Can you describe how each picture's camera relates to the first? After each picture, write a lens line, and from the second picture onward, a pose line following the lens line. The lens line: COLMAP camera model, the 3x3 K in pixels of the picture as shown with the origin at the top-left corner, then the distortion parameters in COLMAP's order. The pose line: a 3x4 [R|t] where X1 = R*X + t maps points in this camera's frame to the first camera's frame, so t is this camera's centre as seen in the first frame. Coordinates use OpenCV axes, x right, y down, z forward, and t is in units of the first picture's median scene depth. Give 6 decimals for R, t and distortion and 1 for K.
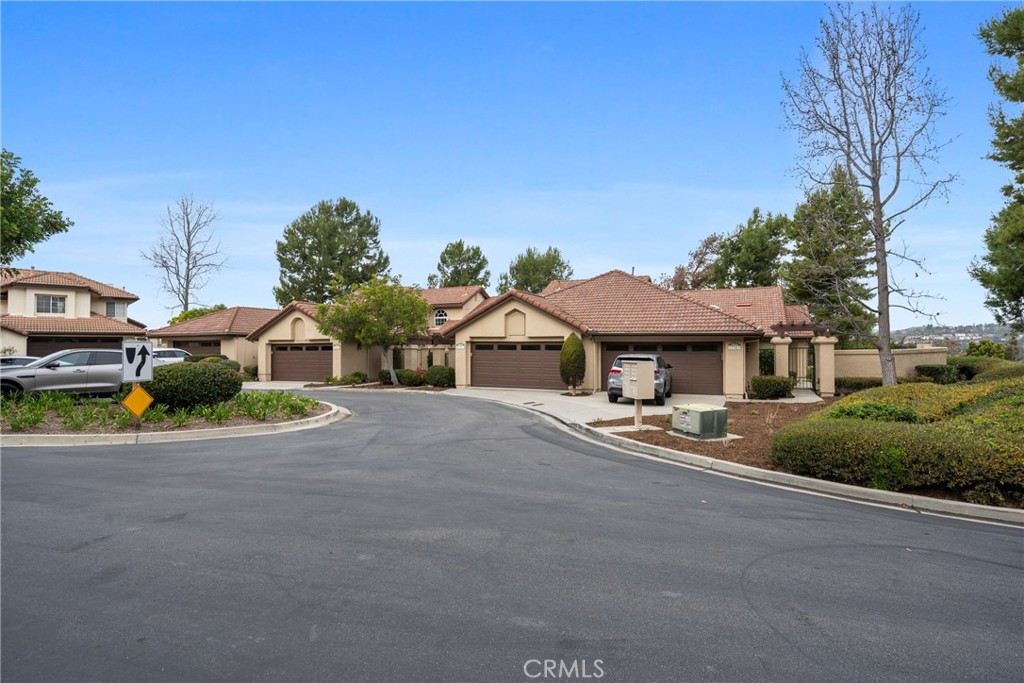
lens RADIAL K [[527.0, 0, 512.0], [0, 527.0, 341.5], [0, 0, 1]] dist [-0.000406, -0.000013]
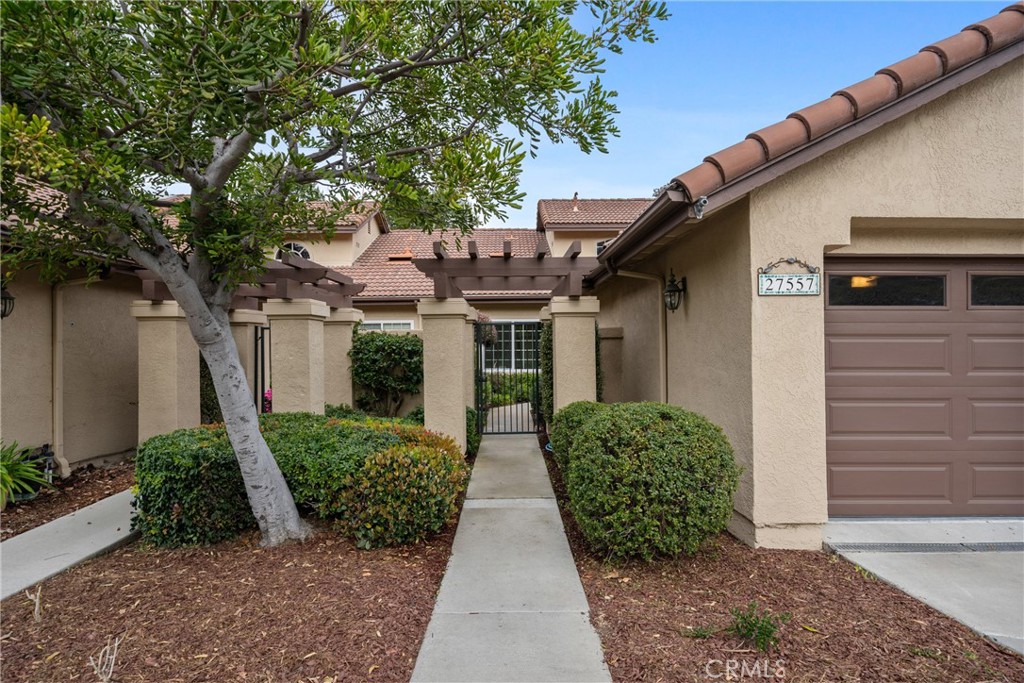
lens RADIAL K [[487.4, 0, 512.0], [0, 487.4, 341.5], [0, 0, 1]] dist [0.003419, 0.000292]
pose [[0.901990, -0.005684, 0.431720, -0.235040], [0.000979, 0.999938, 0.011120, 0.026034], [-0.431756, -0.009607, 0.901939, 0.901870]]
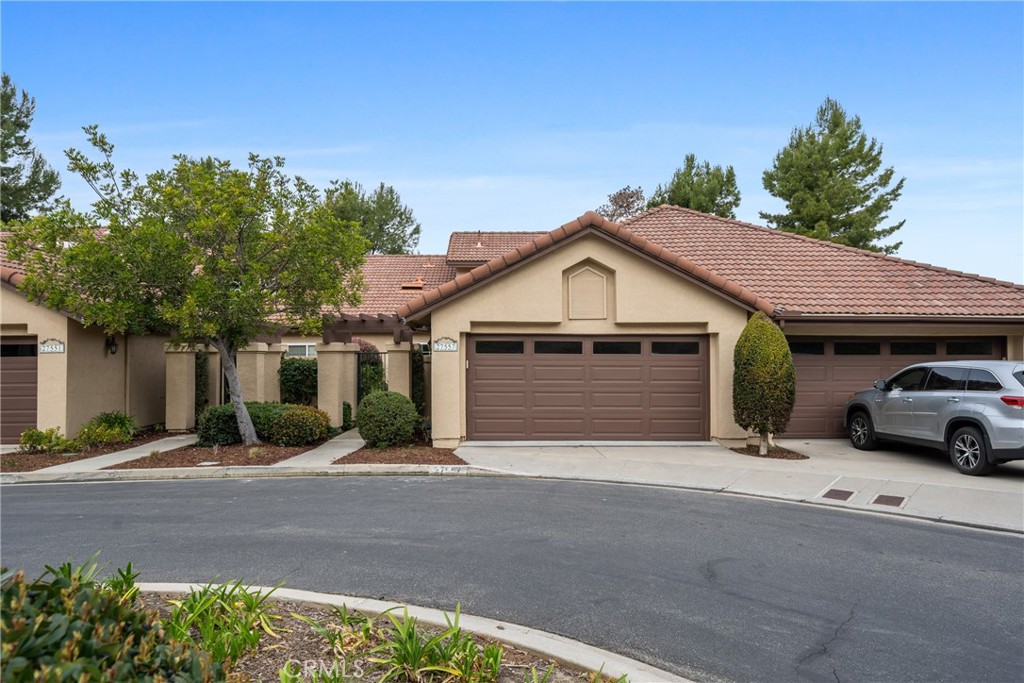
lens RADIAL K [[675.2, 0, 512.0], [0, 675.2, 341.5], [0, 0, 1]] dist [0.003974, 0.003930]
pose [[0.900764, 0.004884, 0.434282, -0.280095], [-0.004078, 0.999988, -0.002788, 0.007823], [-0.434290, 0.000740, 0.900773, 0.499977]]
